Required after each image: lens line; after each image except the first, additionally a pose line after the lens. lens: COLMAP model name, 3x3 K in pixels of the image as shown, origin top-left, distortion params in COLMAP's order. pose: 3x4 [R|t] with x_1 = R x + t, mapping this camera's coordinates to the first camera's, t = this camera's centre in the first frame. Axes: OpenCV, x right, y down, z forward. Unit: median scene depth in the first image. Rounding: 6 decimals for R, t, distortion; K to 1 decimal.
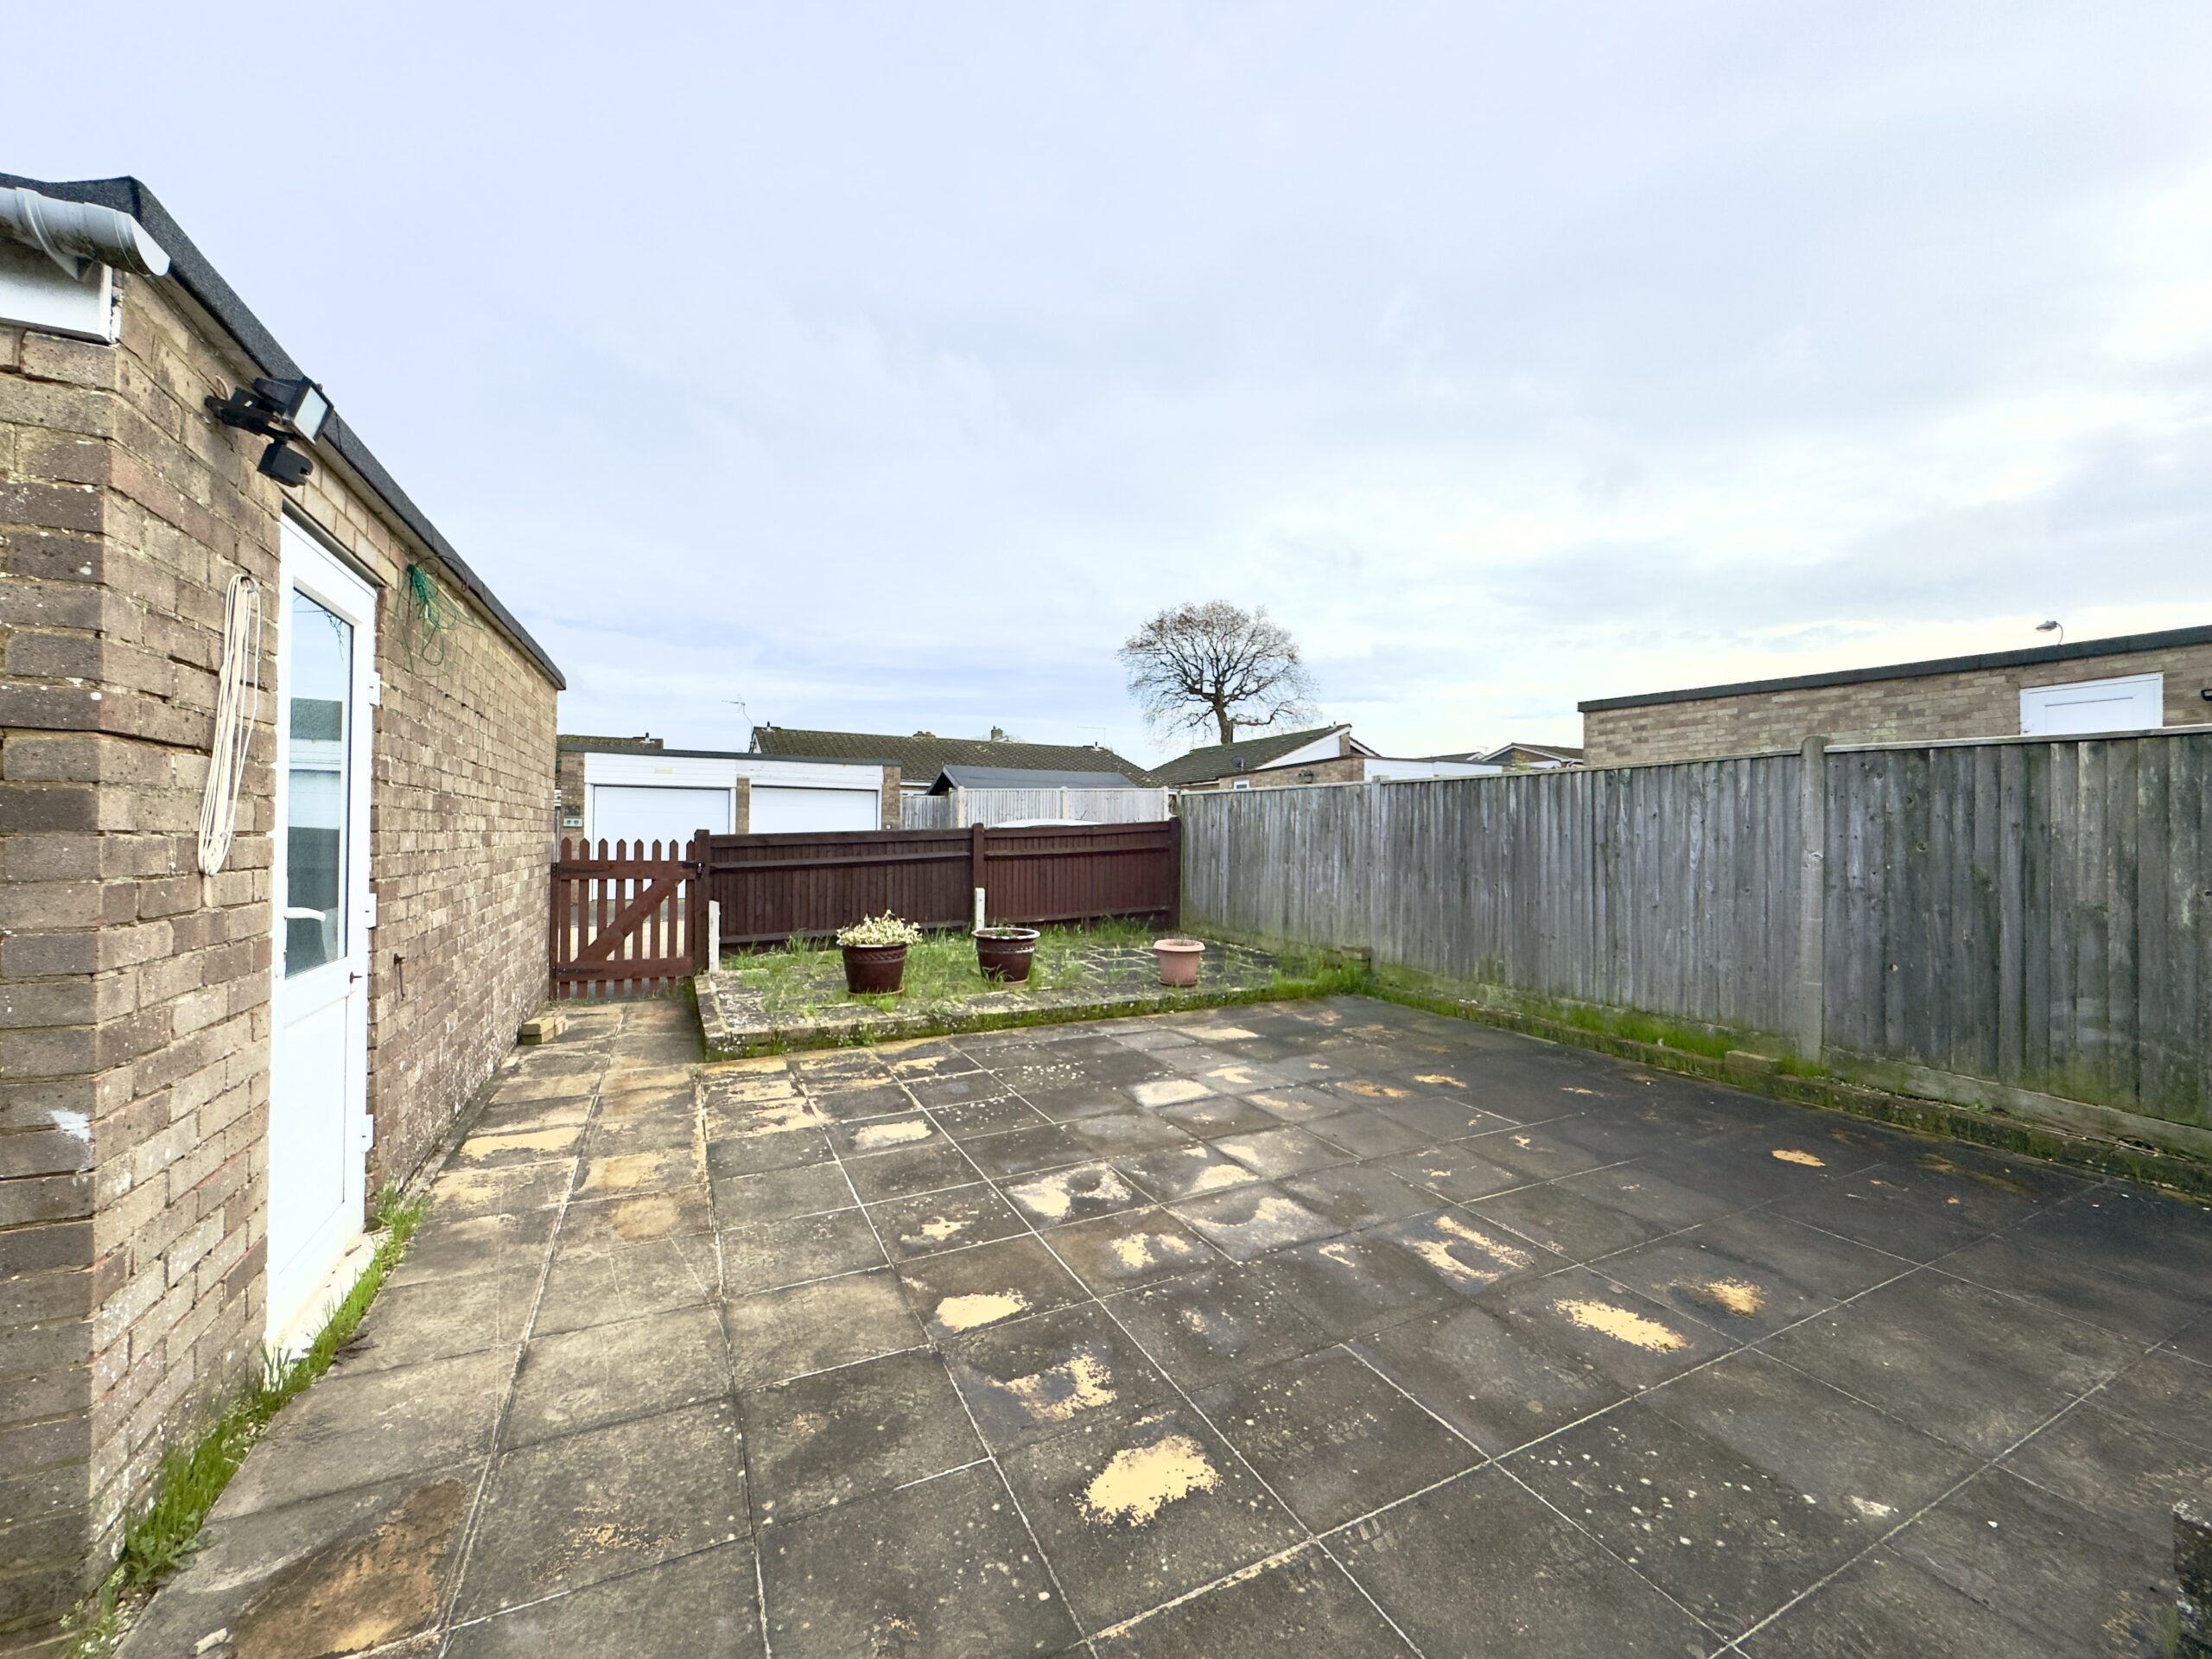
lens RADIAL K [[888.1, 0, 1106.0], [0, 888.1, 829.5], [0, 0, 1]] dist [-0.000814, 0.000068]
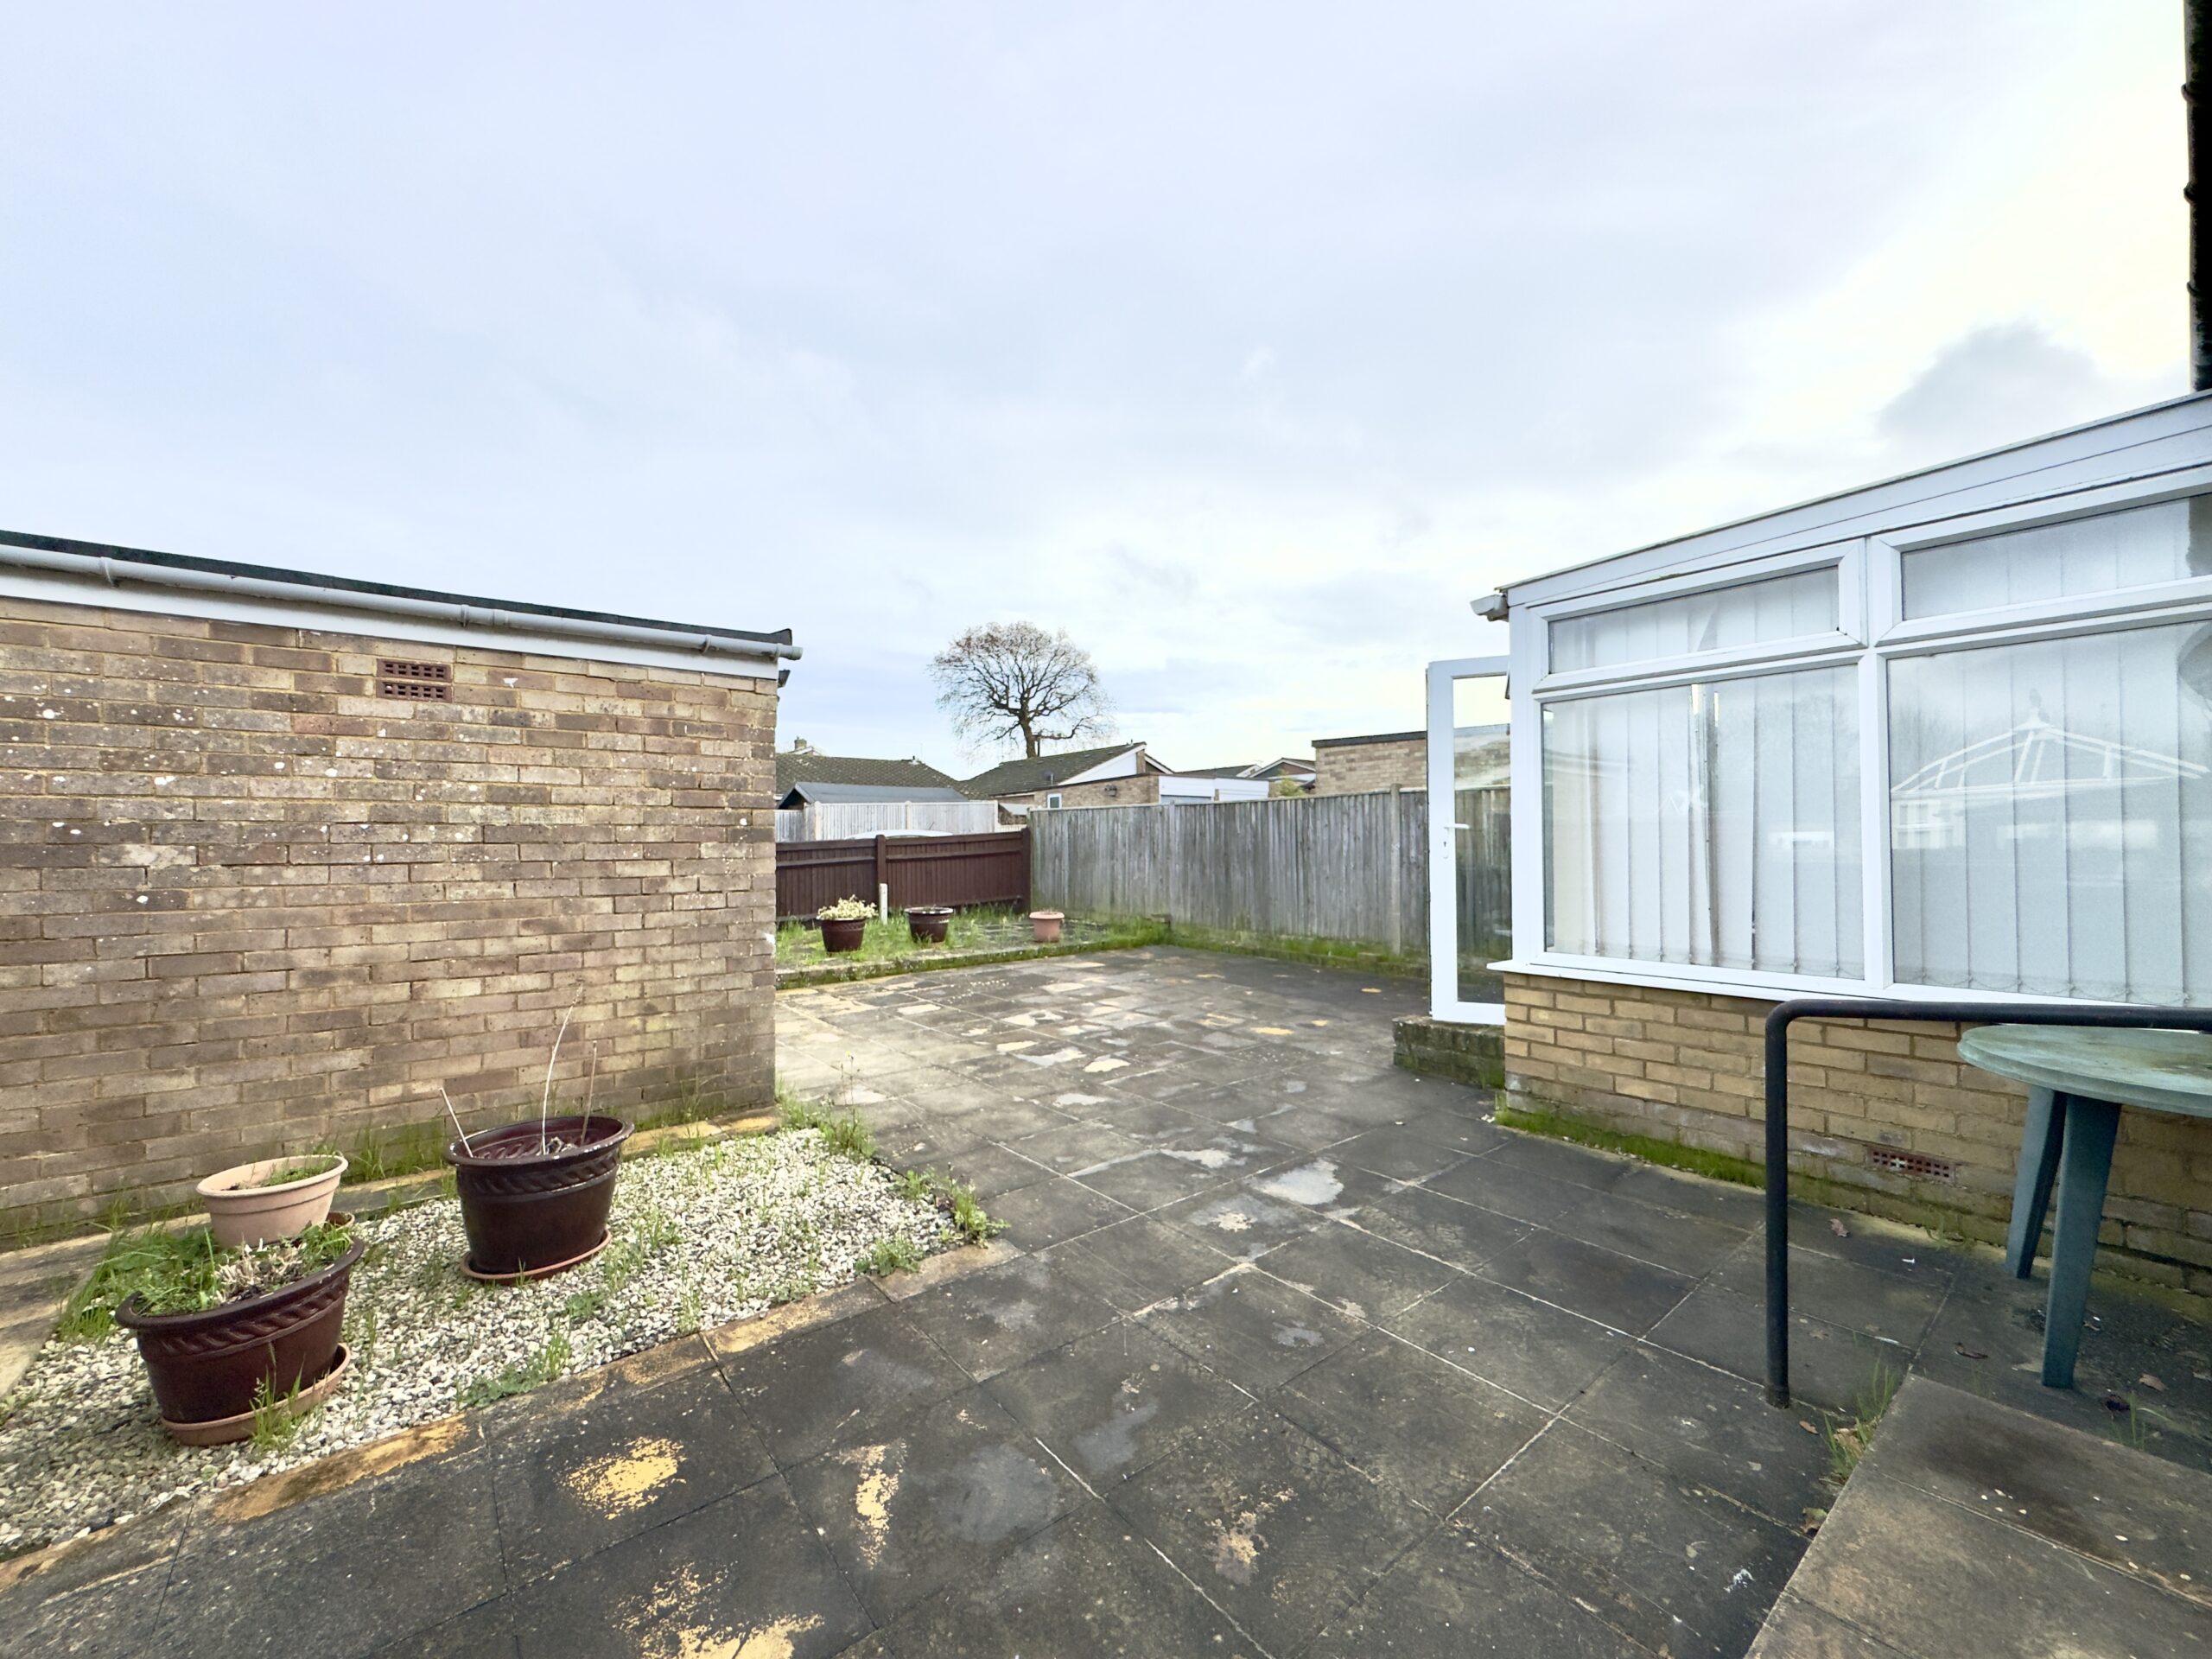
lens RADIAL K [[888.1, 0, 1106.0], [0, 888.1, 829.5], [0, 0, 1]] dist [-0.000814, 0.000068]
pose [[0.974287, -0.011221, 0.225029, -0.107892], [0.013207, 0.999886, -0.007325, -0.000451], [-0.224921, 0.010108, 0.974325, -0.329355]]
